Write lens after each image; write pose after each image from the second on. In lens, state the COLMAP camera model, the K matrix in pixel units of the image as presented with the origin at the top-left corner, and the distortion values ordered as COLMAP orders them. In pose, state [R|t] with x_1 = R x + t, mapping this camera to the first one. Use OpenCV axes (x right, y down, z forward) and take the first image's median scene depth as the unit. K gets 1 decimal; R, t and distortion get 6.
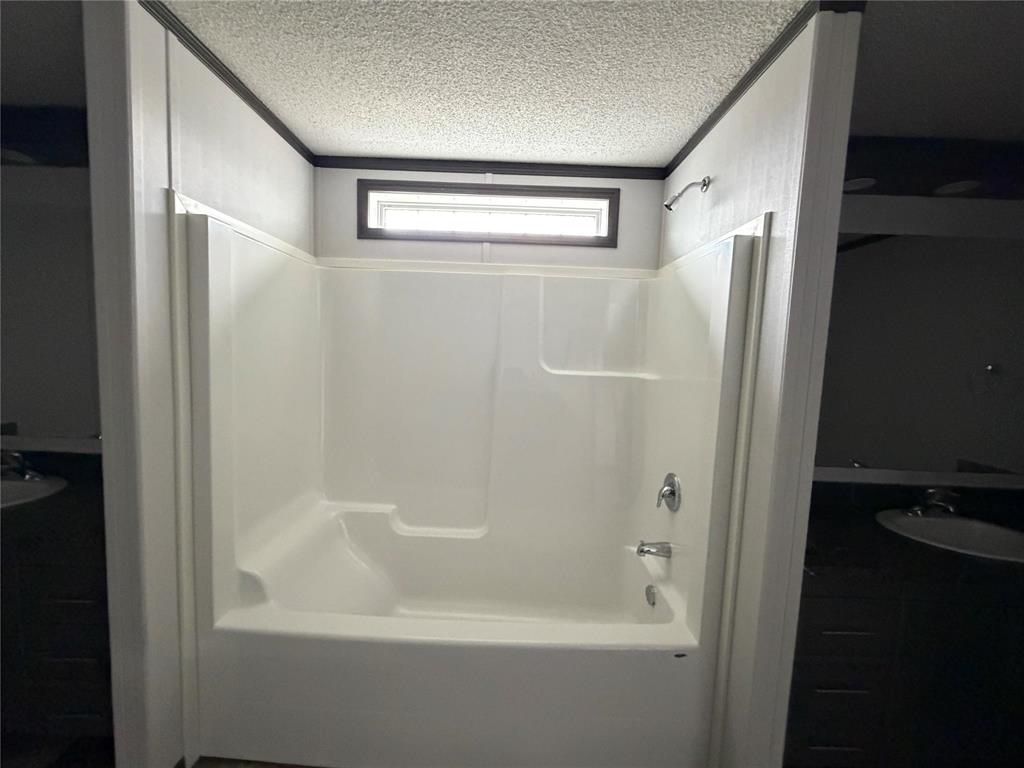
lens RADIAL K [[415.8, 0, 525.4], [0, 415.8, 386.5], [0, 0, 1]] dist [-0.004184, -0.000425]
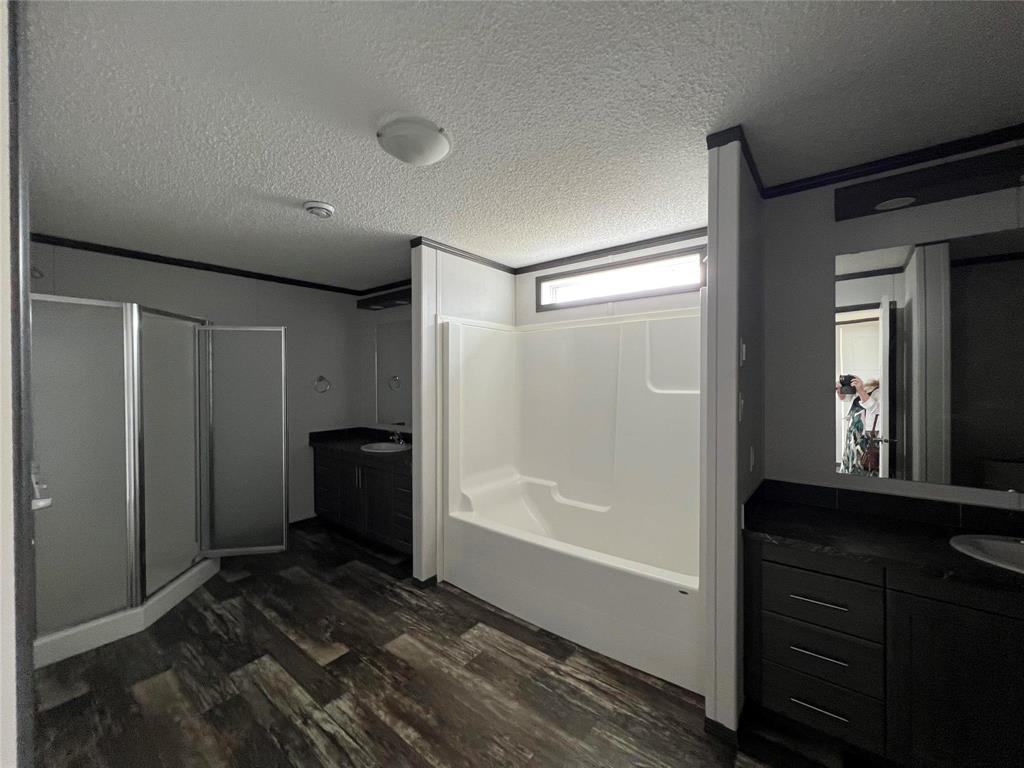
lens RADIAL K [[405.6, 0, 507.6], [0, 405.6, 387.1], [0, 0, 1]] dist [-0.001319, 0.000816]
pose [[0.779312, -0.031574, -0.625840, 0.514228], [-0.020026, 0.996965, -0.075234, 0.058812], [0.626316, 0.071164, 0.776314, -0.293277]]
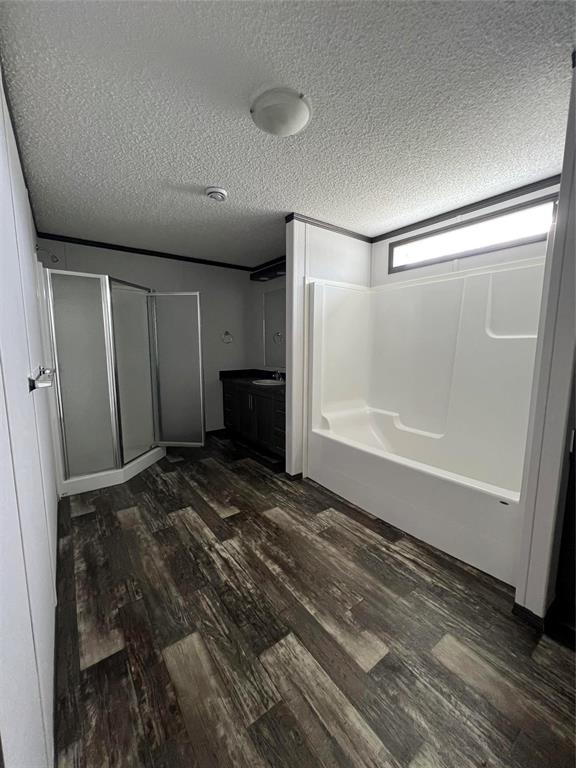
lens RADIAL K [[304.7, 0, 287.9], [0, 304.7, 384.1], [0, 0, 1]] dist [-0.001828, -0.000020]
pose [[0.597356, 0.067426, -0.799137, 0.515232], [-0.046333, 0.997697, 0.049546, 0.115507], [0.800637, 0.007430, 0.599104, -0.240880]]
